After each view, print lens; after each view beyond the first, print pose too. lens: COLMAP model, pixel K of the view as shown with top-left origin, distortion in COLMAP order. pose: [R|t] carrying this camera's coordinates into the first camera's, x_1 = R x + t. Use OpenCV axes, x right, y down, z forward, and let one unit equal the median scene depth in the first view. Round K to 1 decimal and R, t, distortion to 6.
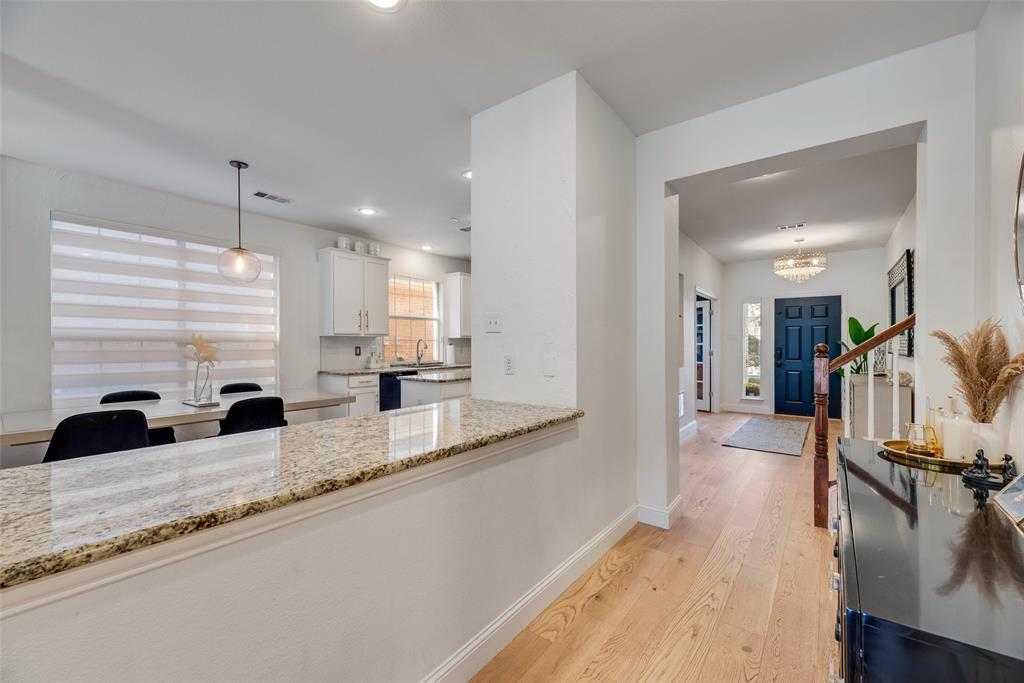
lens RADIAL K [[410.8, 0, 511.7], [0, 410.8, 347.6], [0, 0, 1]] dist [-0.000574, -0.000009]
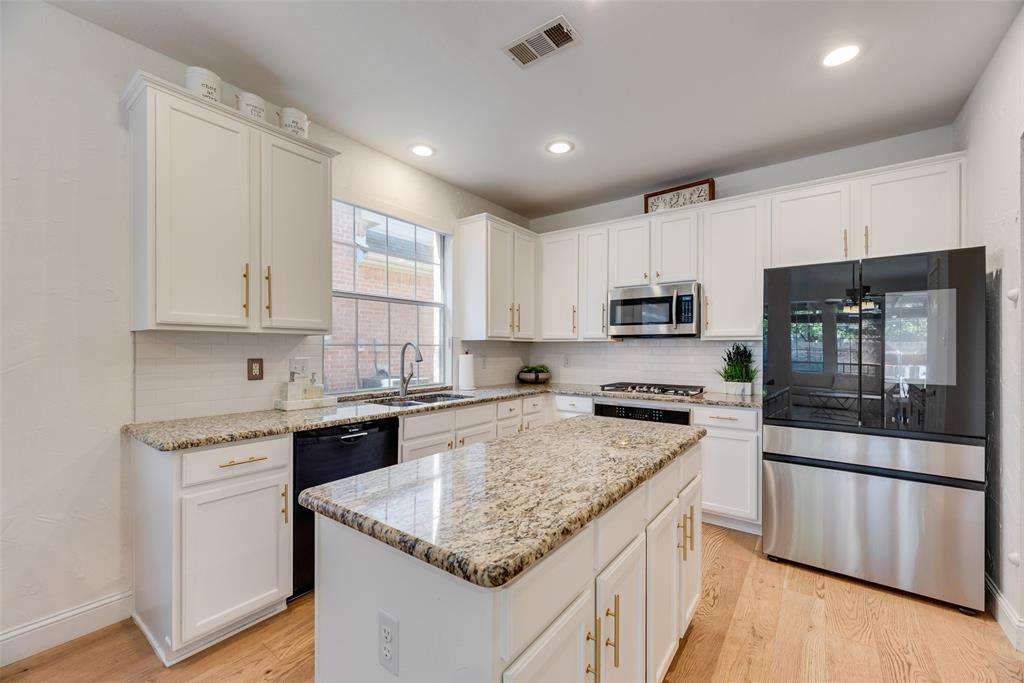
lens RADIAL K [[410.8, 0, 511.7], [0, 410.8, 347.6], [0, 0, 1]] dist [-0.000574, -0.000009]
pose [[0.999859, 0.002788, 0.016586, -0.109580], [-0.002537, 0.999882, -0.015168, -0.006831], [-0.016627, 0.015123, 0.999747, 0.521125]]
